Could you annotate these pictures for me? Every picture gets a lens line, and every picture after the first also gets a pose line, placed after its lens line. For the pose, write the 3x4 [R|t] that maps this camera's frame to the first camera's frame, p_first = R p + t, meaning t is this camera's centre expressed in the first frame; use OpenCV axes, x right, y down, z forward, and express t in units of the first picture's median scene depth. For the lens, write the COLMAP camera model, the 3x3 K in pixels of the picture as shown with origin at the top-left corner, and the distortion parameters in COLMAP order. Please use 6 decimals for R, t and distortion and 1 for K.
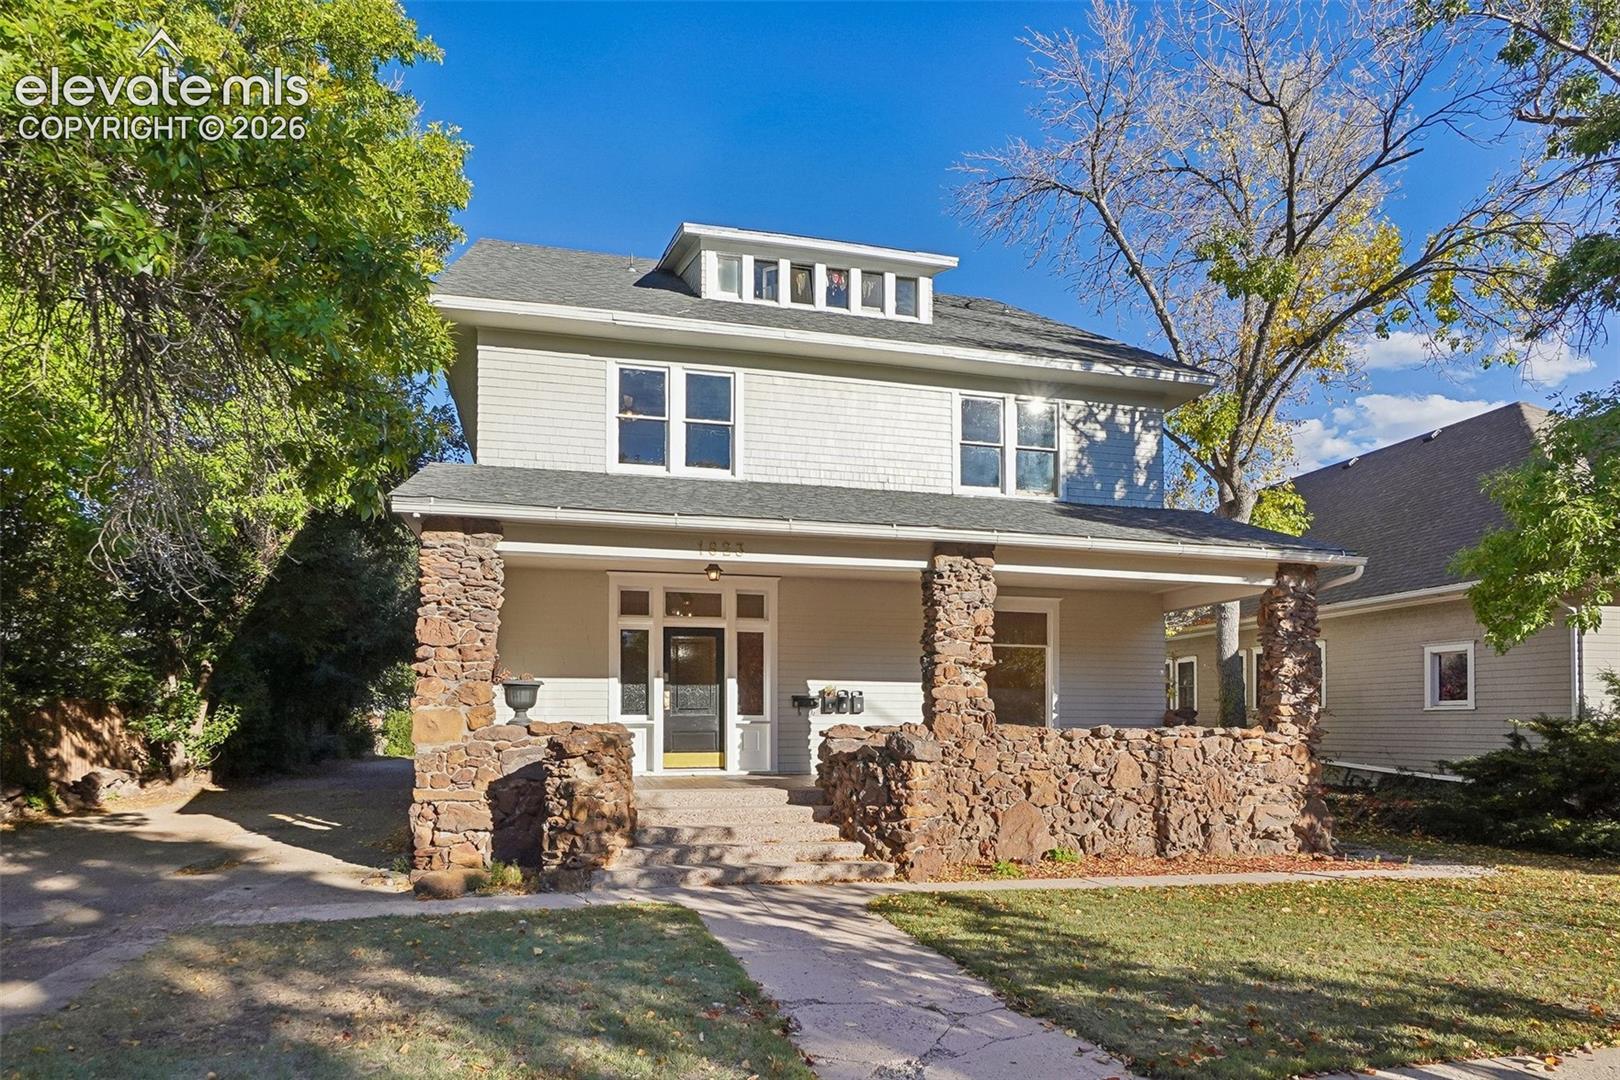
lens RADIAL K [[953.4, 0, 806.6], [0, 953.4, 729.3], [0, 0, 1]] dist [-0.048596, 0.000932]
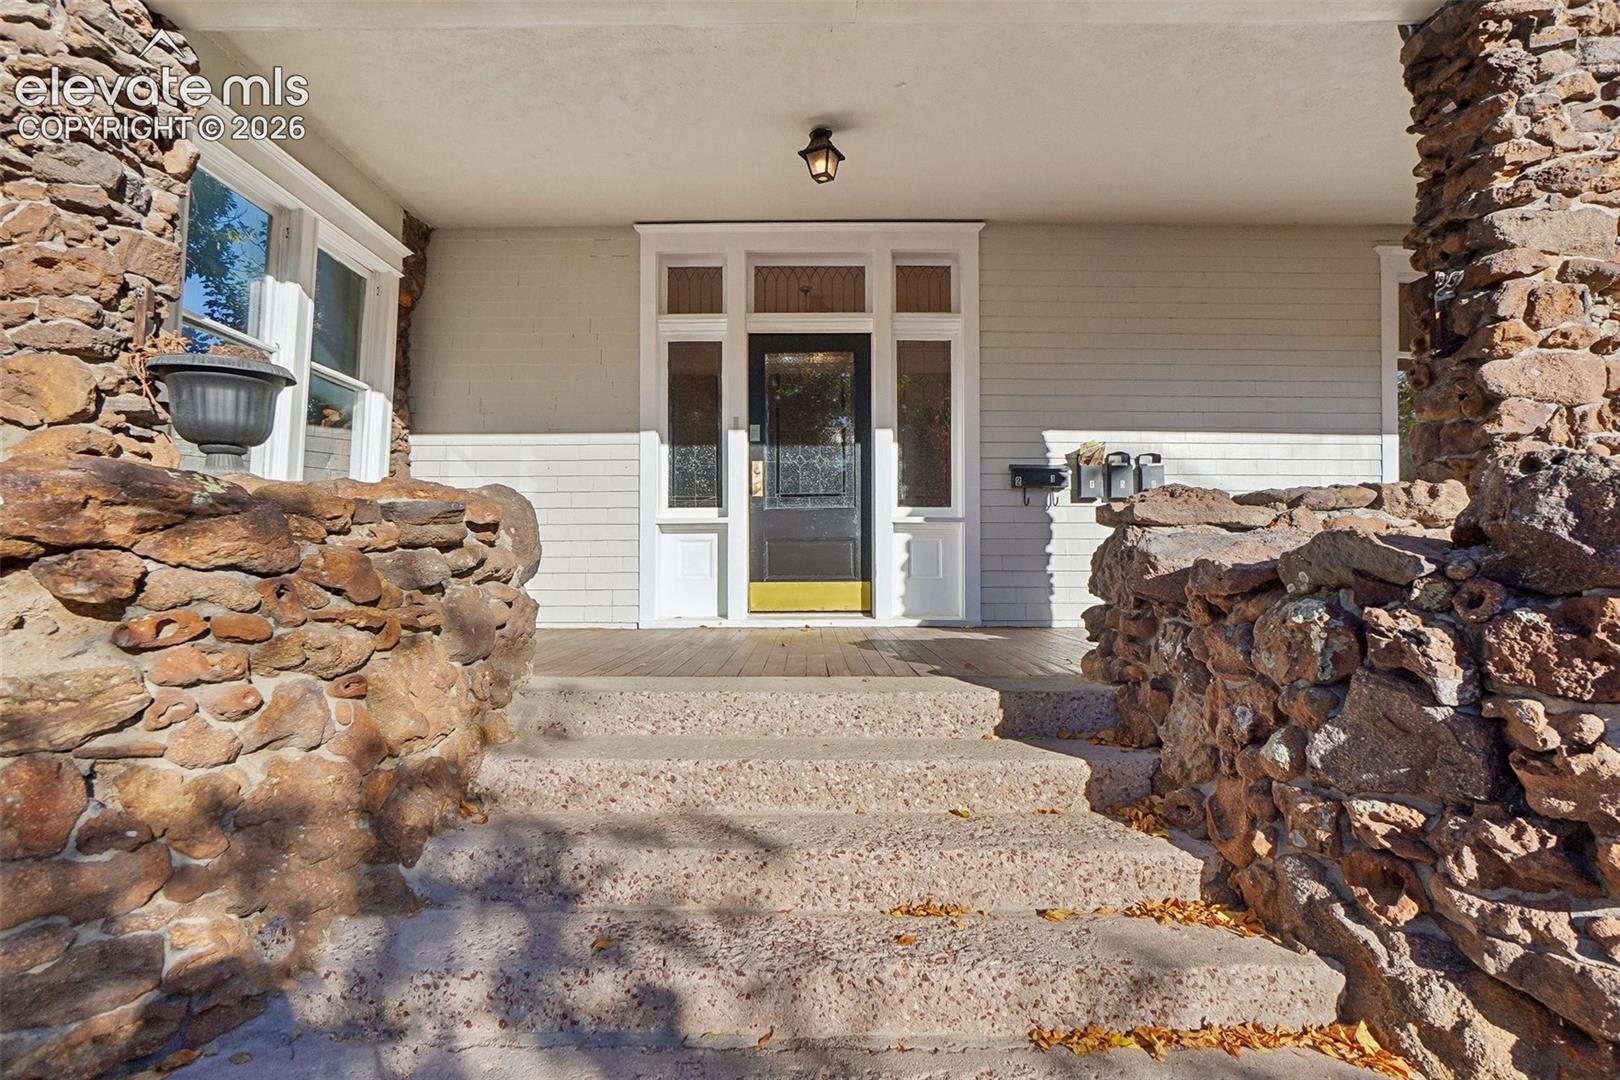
lens RADIAL K [[854.5, 0, 806.6], [0, 854.5, 568.2], [0, 0, 1]] dist [-0.020099, 0.000001]
pose [[0.969355, -0.002370, -0.245653, -0.009407], [0.001587, 0.999993, -0.003384, 0.019373], [0.245659, 0.002890, 0.969352, 0.570217]]
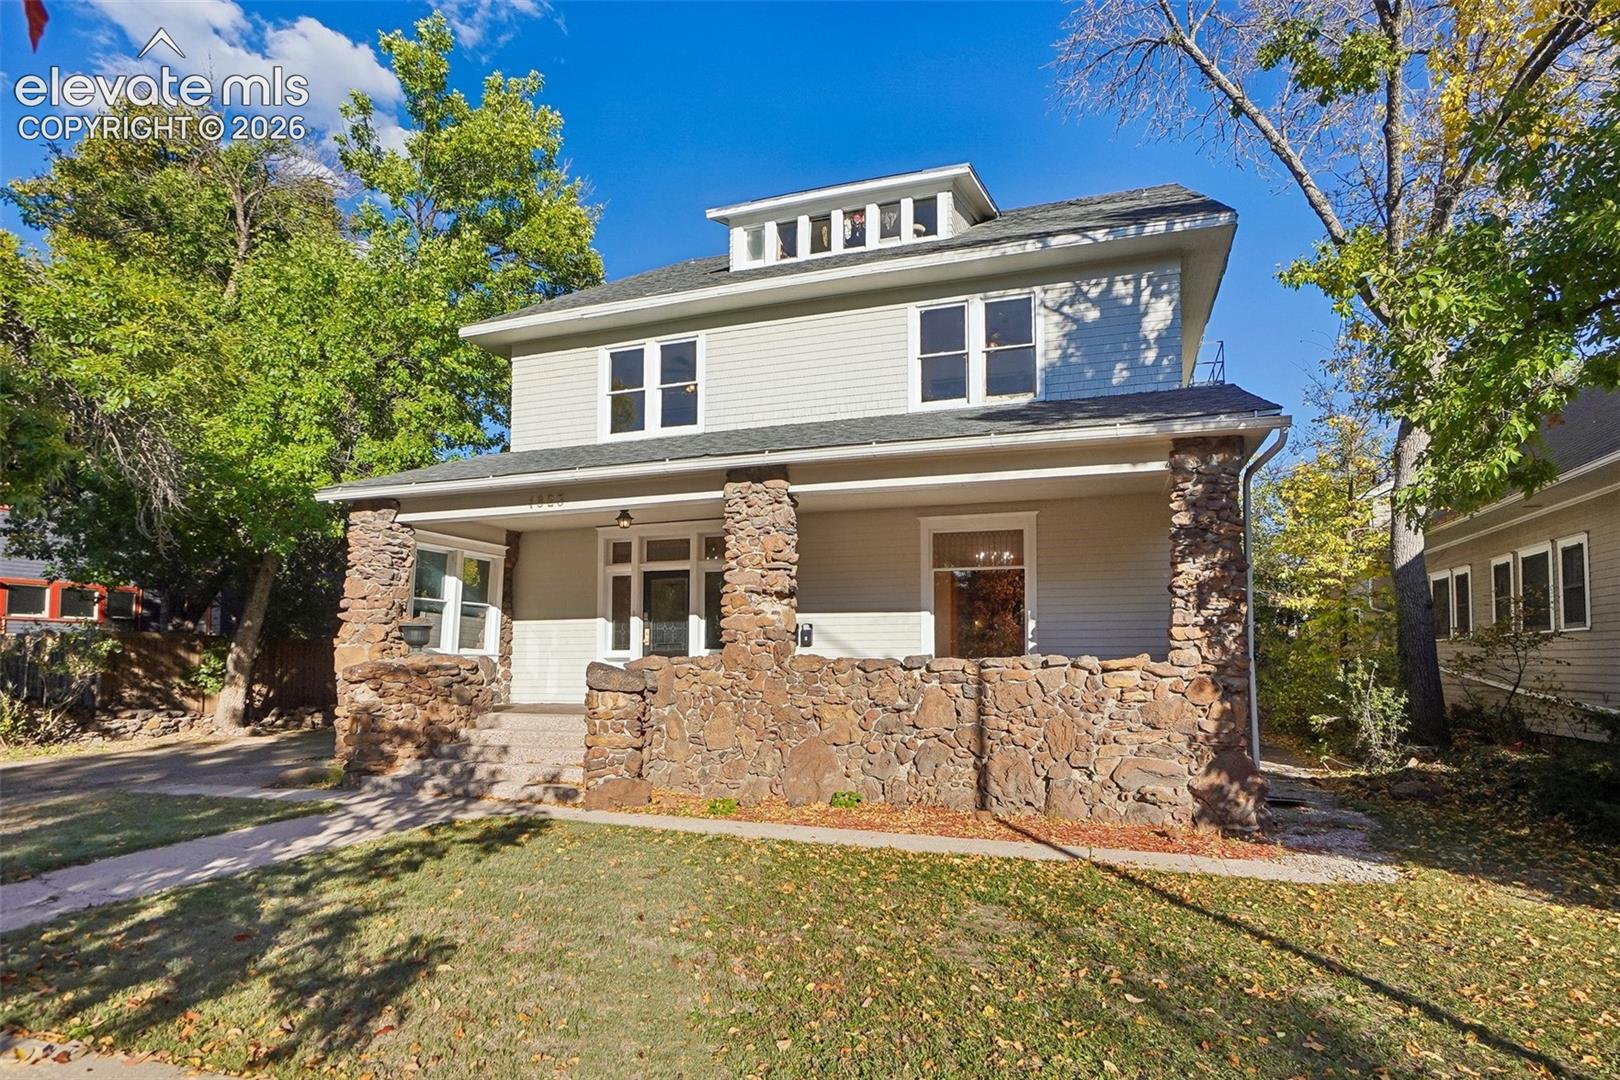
lens RADIAL K [[874.2, 0, 810.5], [0, 874.2, 637.0], [0, 0, 1]] dist [-0.047209, -0.000758]
pose [[0.839899, -0.021612, -0.542313, 0.580200], [0.001615, 0.999302, -0.037323, 0.008578], [0.542741, 0.030472, 0.839347, 0.243501]]
